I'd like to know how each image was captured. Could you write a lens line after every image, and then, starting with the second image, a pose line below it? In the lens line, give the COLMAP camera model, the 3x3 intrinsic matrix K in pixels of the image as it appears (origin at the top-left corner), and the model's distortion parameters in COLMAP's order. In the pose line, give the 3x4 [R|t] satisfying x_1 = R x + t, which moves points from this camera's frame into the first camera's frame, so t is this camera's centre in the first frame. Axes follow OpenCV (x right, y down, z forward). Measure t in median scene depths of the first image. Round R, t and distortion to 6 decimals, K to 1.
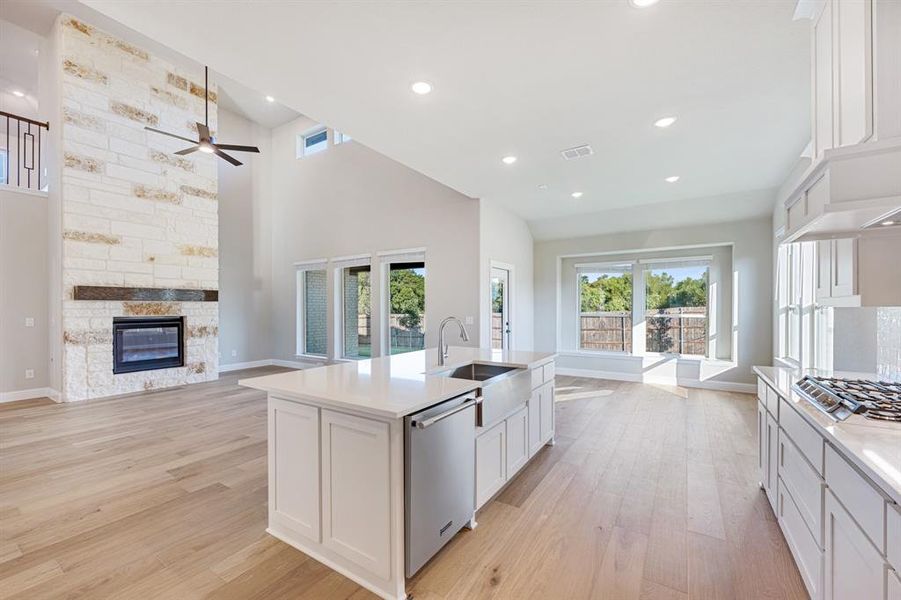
lens RADIAL K [[364.2, 0, 450.5], [0, 364.2, 300.0], [0, 0, 1]] dist [-0.000154, -0.000021]
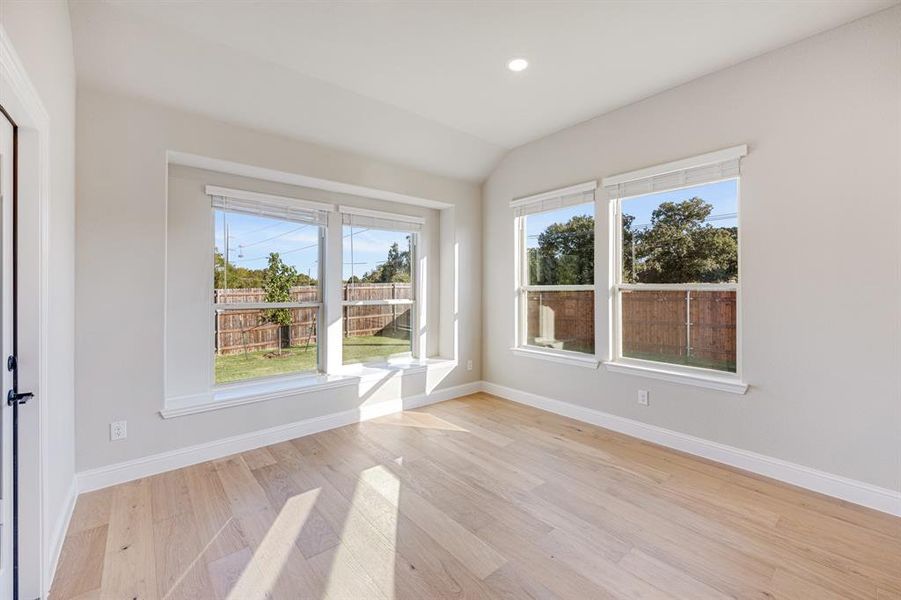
lens RADIAL K [[374.4, 0, 462.4], [0, 374.4, 288.0], [0, 0, 1]] dist [-0.000561, -0.000131]
pose [[0.280718, 0.002233, 0.959788, 0.015626], [-0.020774, 0.999777, 0.003749, 0.013338], [-0.959566, -0.020991, 0.280702, 0.711763]]
